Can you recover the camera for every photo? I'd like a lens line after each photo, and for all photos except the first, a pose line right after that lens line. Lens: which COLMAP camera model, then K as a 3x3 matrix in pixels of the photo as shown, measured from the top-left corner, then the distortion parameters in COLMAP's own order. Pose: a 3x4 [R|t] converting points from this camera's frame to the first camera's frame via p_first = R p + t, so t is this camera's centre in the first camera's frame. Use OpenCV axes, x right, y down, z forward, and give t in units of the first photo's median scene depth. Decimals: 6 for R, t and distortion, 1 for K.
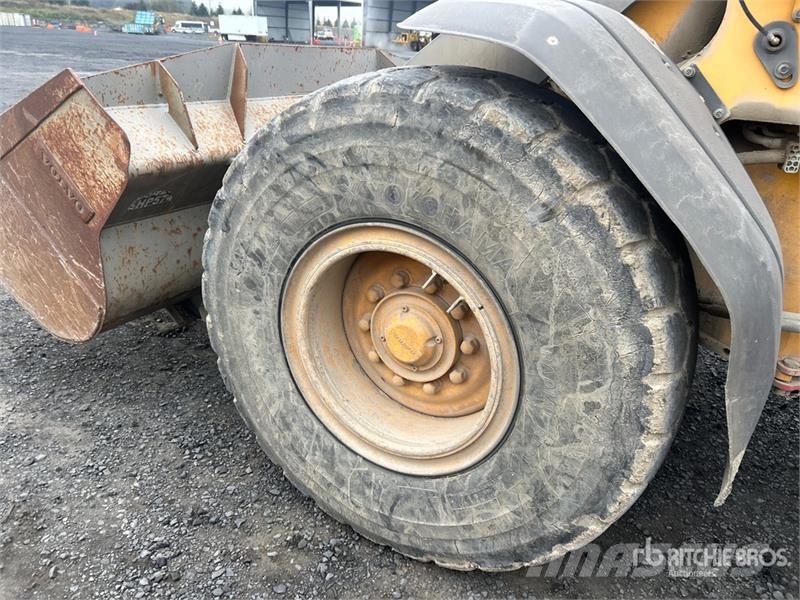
lens RADIAL K [[580.6, 0, 376.4], [0, 580.6, 299.7], [0, 0, 1]] dist [0.045881, -0.071013]
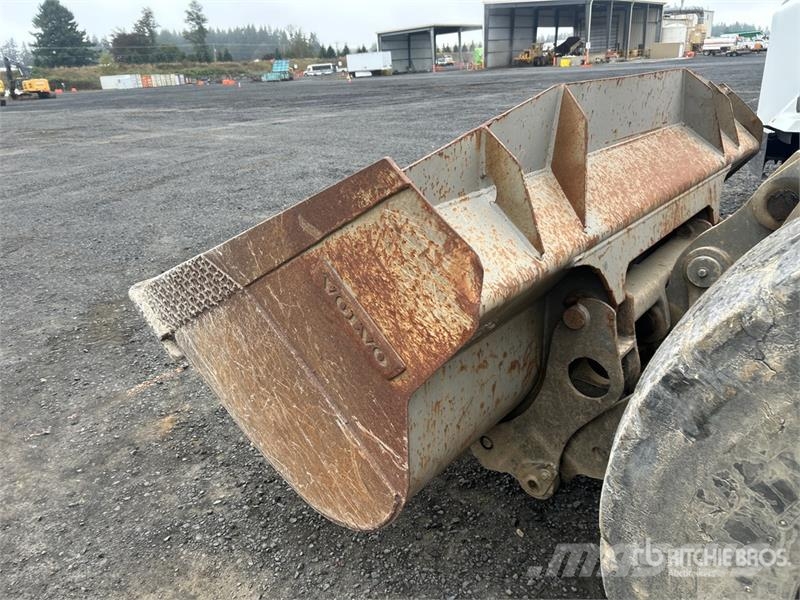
lens RADIAL K [[580.6, 0, 376.4], [0, 580.6, 299.7], [0, 0, 1]] dist [0.045881, -0.071013]
pose [[0.975140, -0.032389, -0.219212, -0.353959], [0.023768, 0.998841, -0.041855, -0.190291], [0.220313, 0.035605, 0.974779, 0.342633]]
